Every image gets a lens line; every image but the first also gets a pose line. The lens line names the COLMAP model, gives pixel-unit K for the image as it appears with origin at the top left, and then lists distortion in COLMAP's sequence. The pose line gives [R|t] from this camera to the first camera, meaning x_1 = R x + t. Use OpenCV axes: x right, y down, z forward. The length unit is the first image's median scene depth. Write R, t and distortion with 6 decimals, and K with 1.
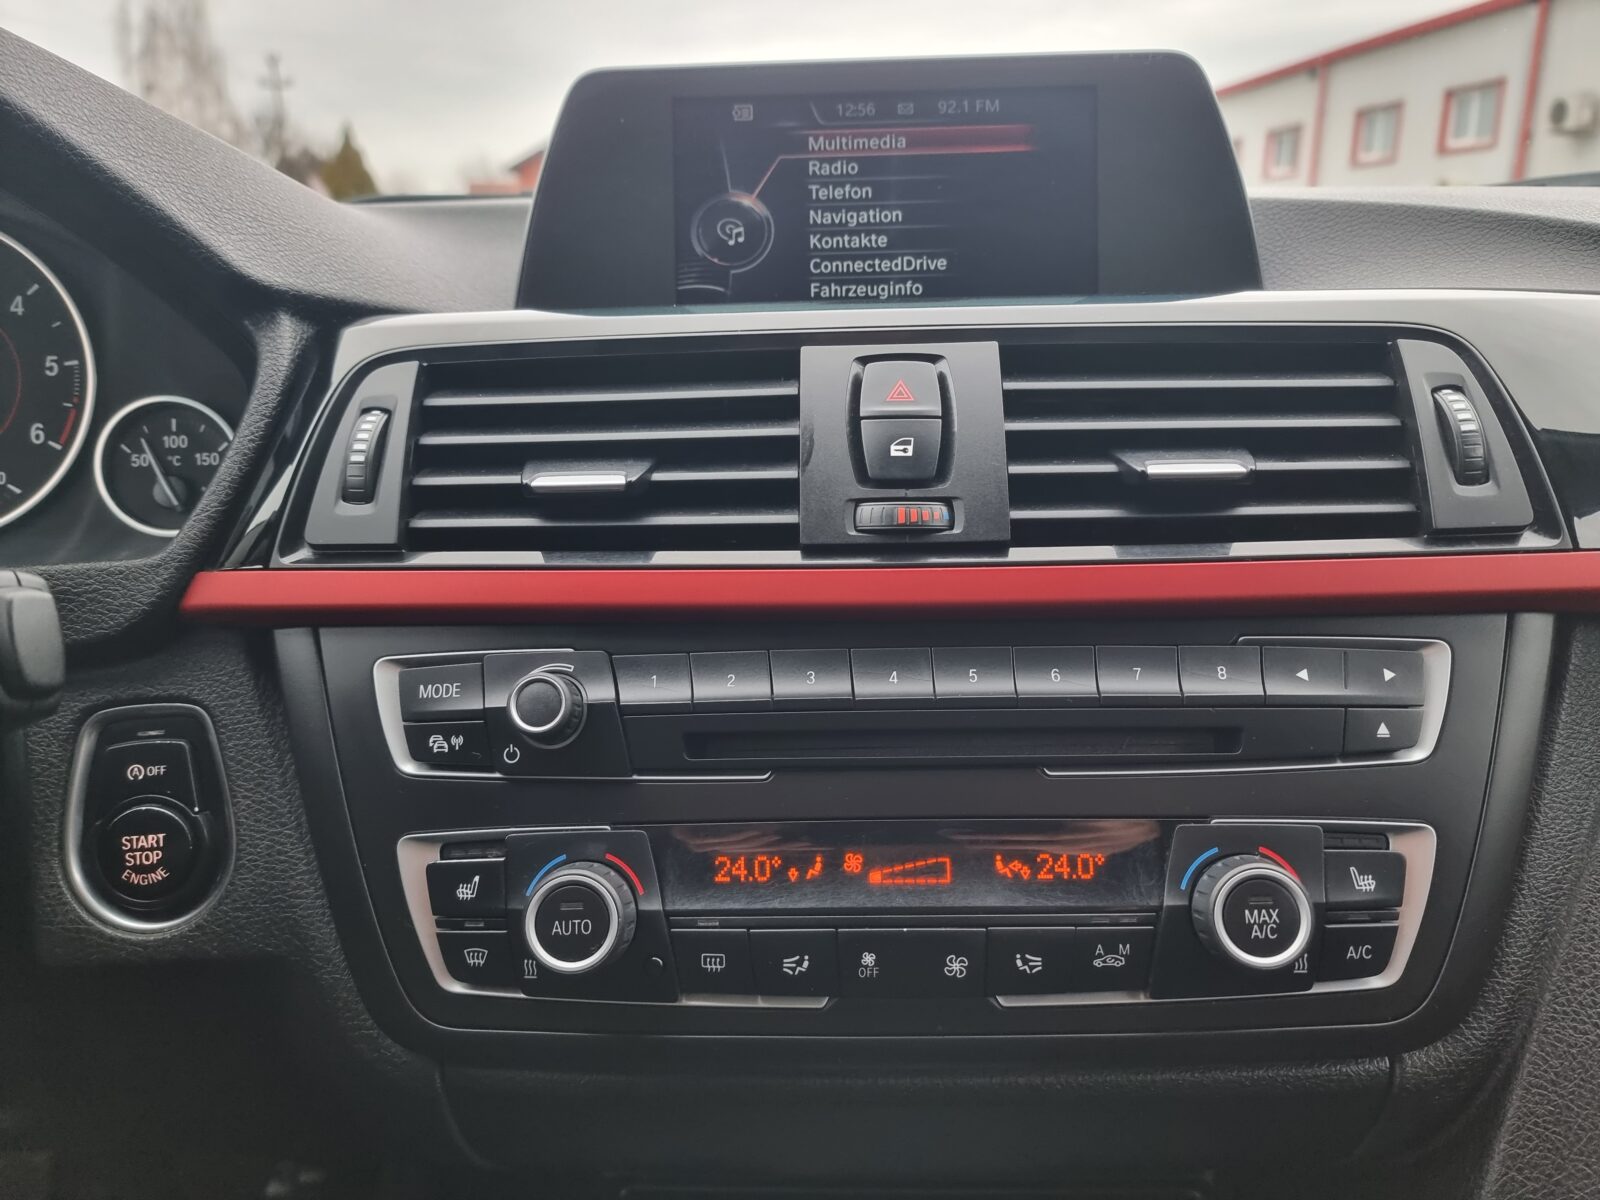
lens RADIAL K [[1129.1, 0, 812.7], [0, 1129.1, 595.9], [0, 0, 1]] dist [0.060648, -0.070015]
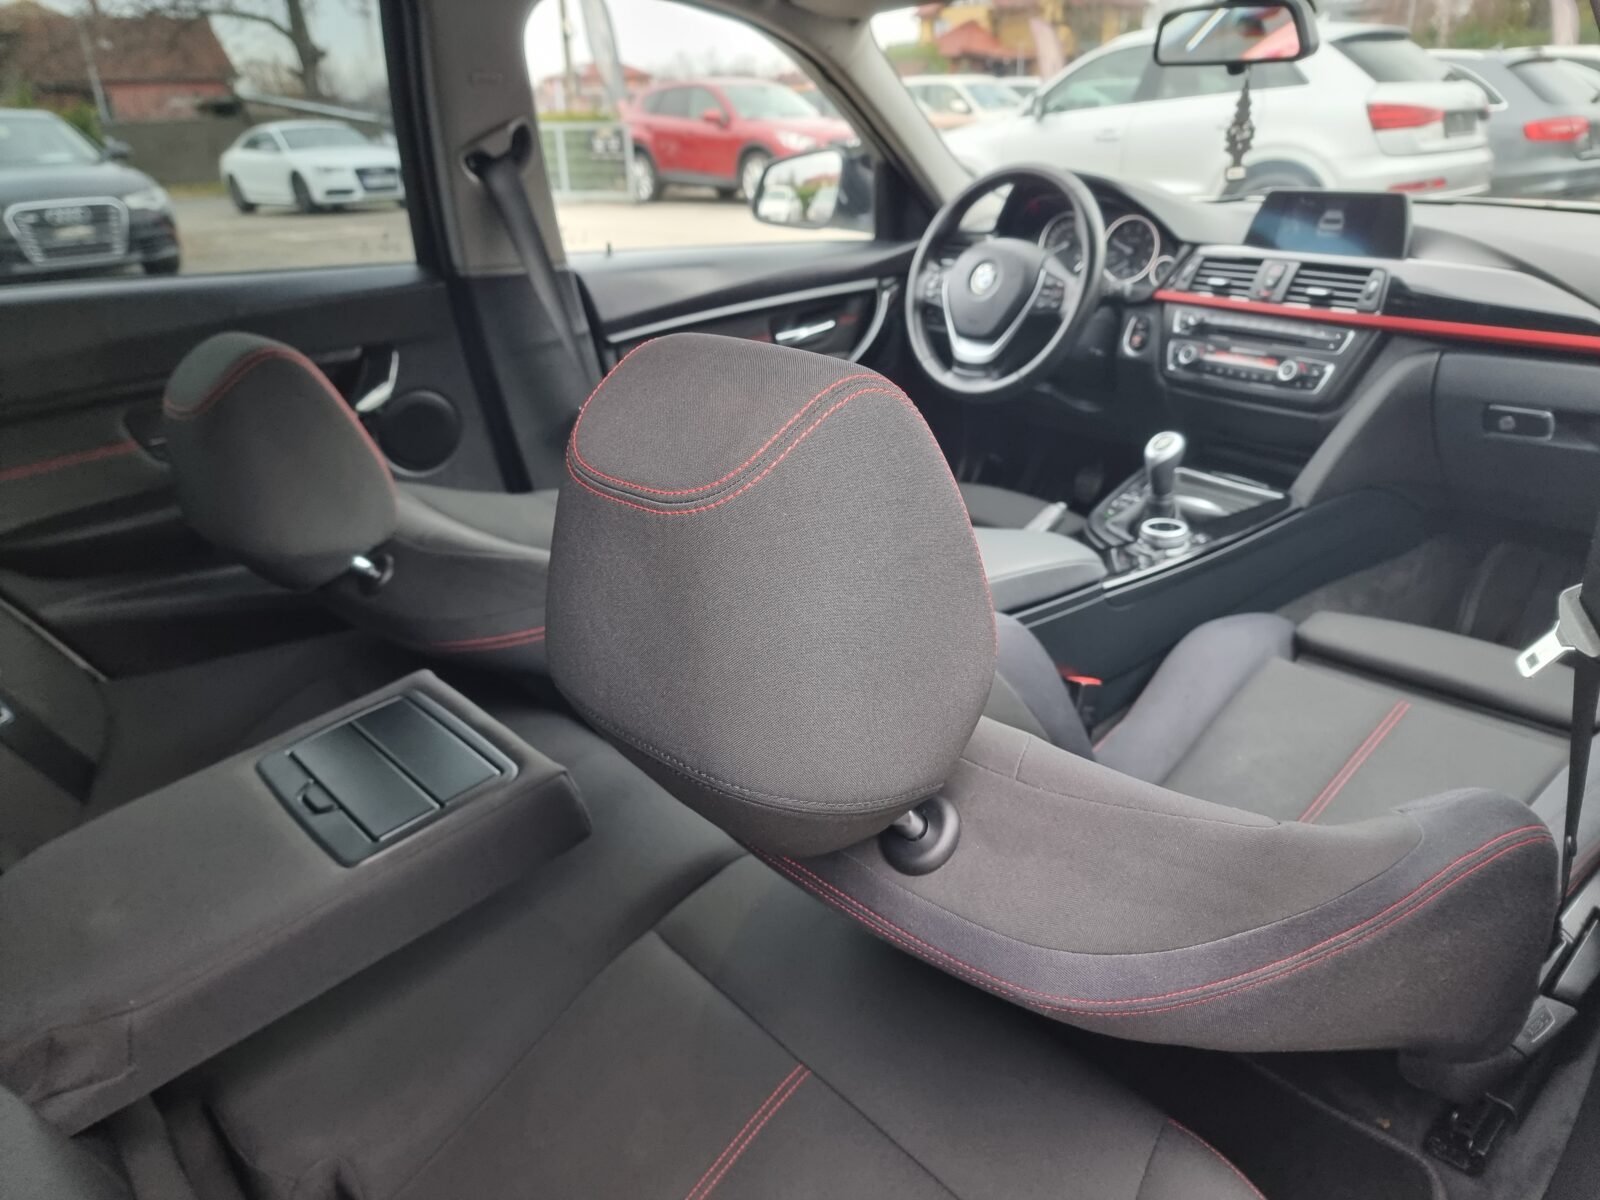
lens RADIAL K [[1129.1, 0, 812.7], [0, 1129.1, 595.9], [0, 0, 1]] dist [0.060648, -0.070015]
pose [[0.591197, 0.315520, -0.742249, 3.194254], [-0.204077, 0.948875, 0.240808, 0.410412], [0.780281, 0.009111, 0.625362, -3.946514]]
